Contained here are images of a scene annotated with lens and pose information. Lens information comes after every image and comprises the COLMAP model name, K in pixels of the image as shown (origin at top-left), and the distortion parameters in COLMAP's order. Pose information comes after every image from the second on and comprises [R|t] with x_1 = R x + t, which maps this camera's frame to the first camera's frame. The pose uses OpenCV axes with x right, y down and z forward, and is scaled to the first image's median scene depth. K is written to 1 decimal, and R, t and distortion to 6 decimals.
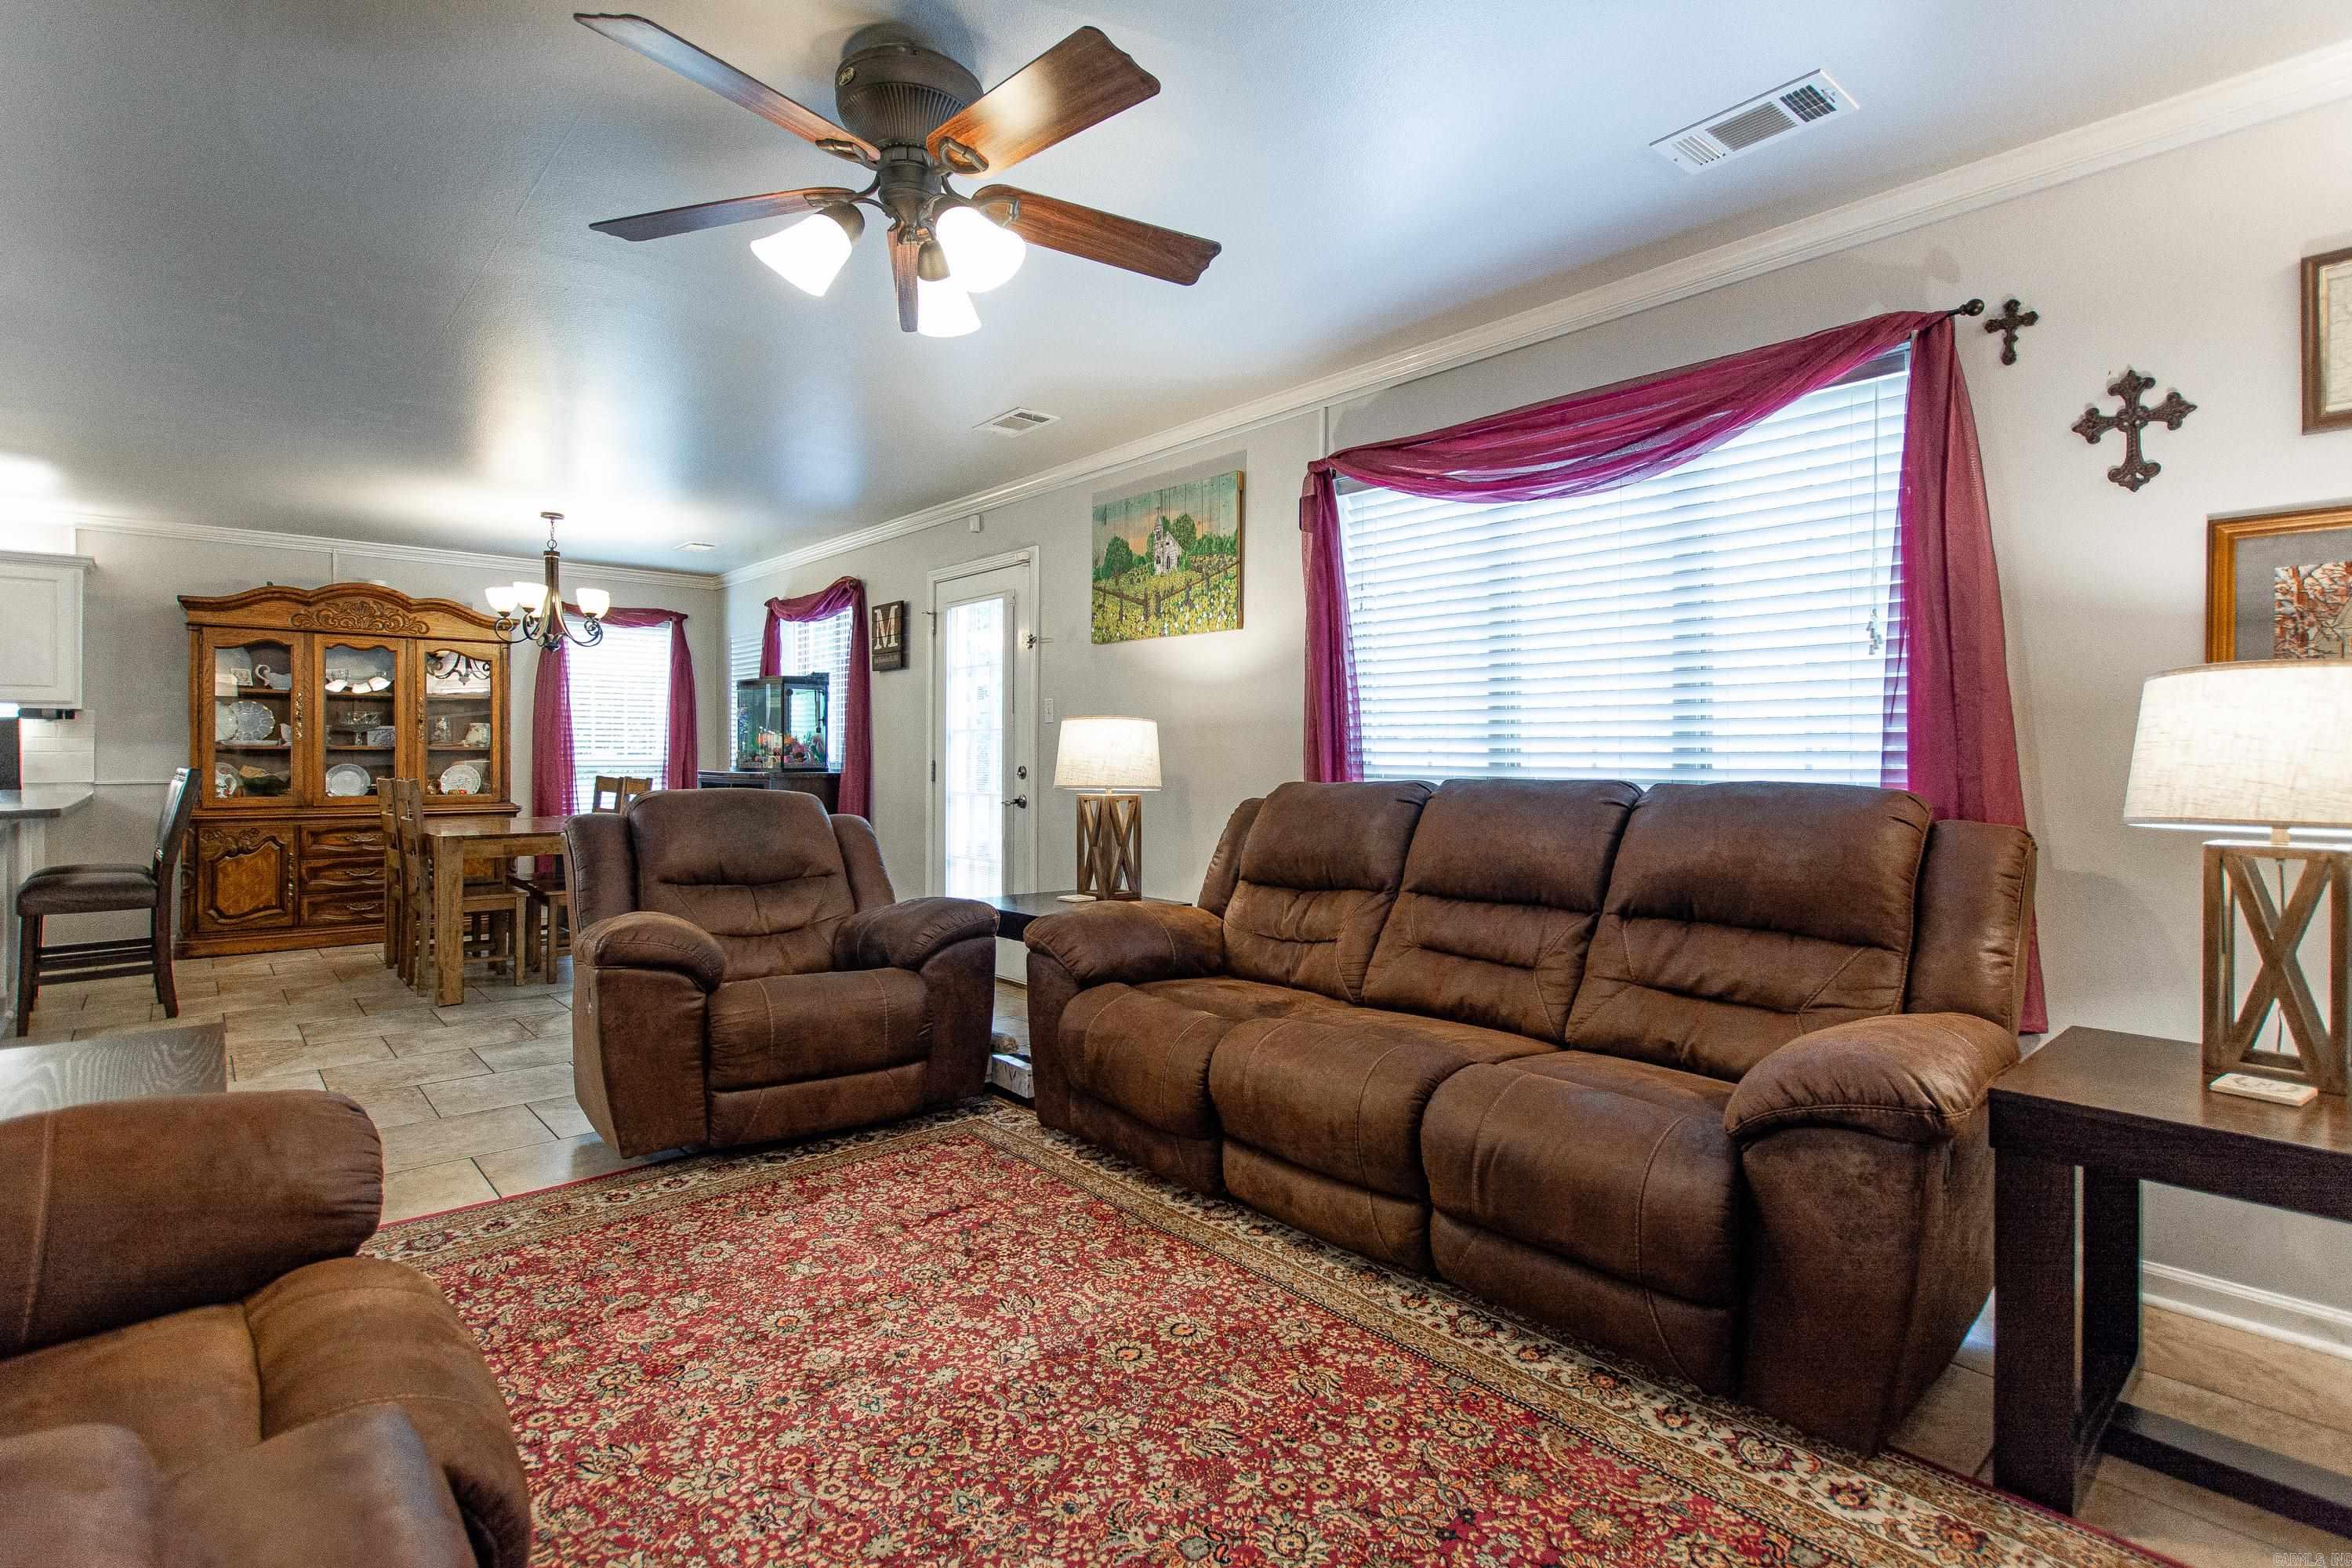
lens RADIAL K [[1129.1, 0, 1215.5], [0, 1129.1, 776.8], [0, 0, 1]] dist [0.005296, -0.003012]
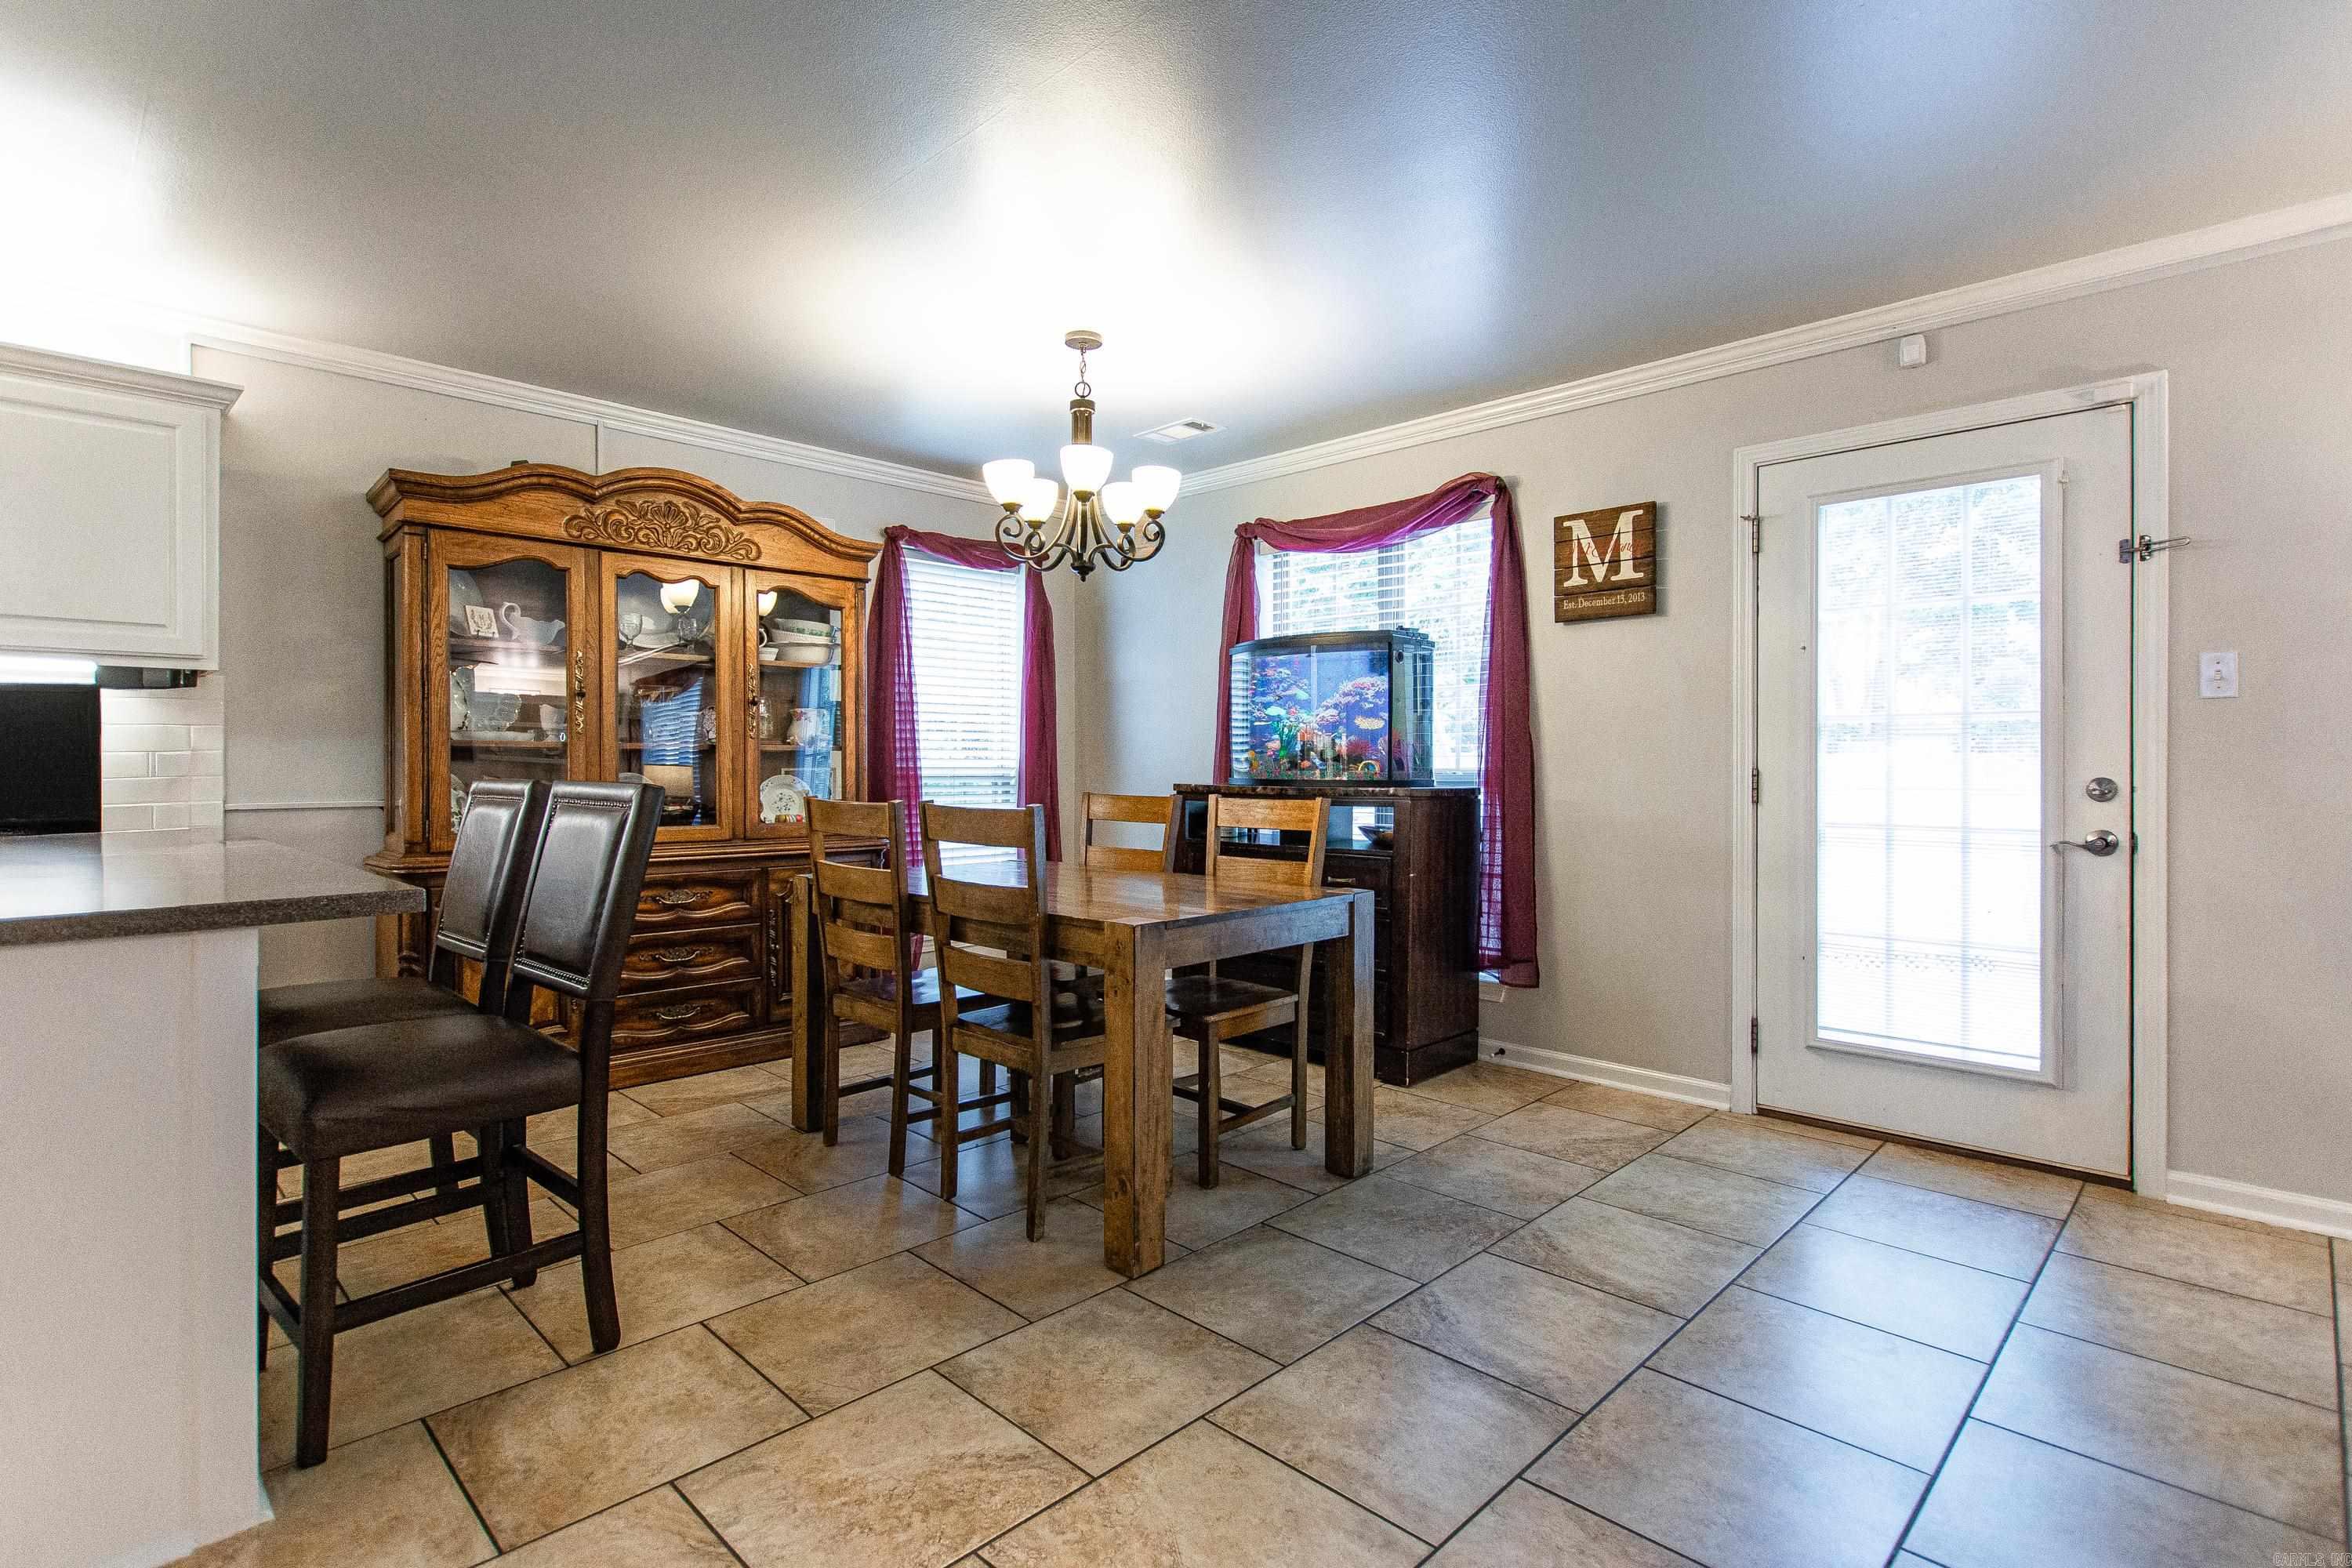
lens RADIAL K [[1129.1, 0, 1204.2], [0, 1129.1, 768.2], [0, 0, 1]] dist [0.005296, -0.003012]
pose [[0.997865, 0.002089, 0.065271, -1.078196], [-0.001014, 0.999864, -0.016487, -0.008963], [-0.065296, 0.016386, 0.997731, 0.817238]]
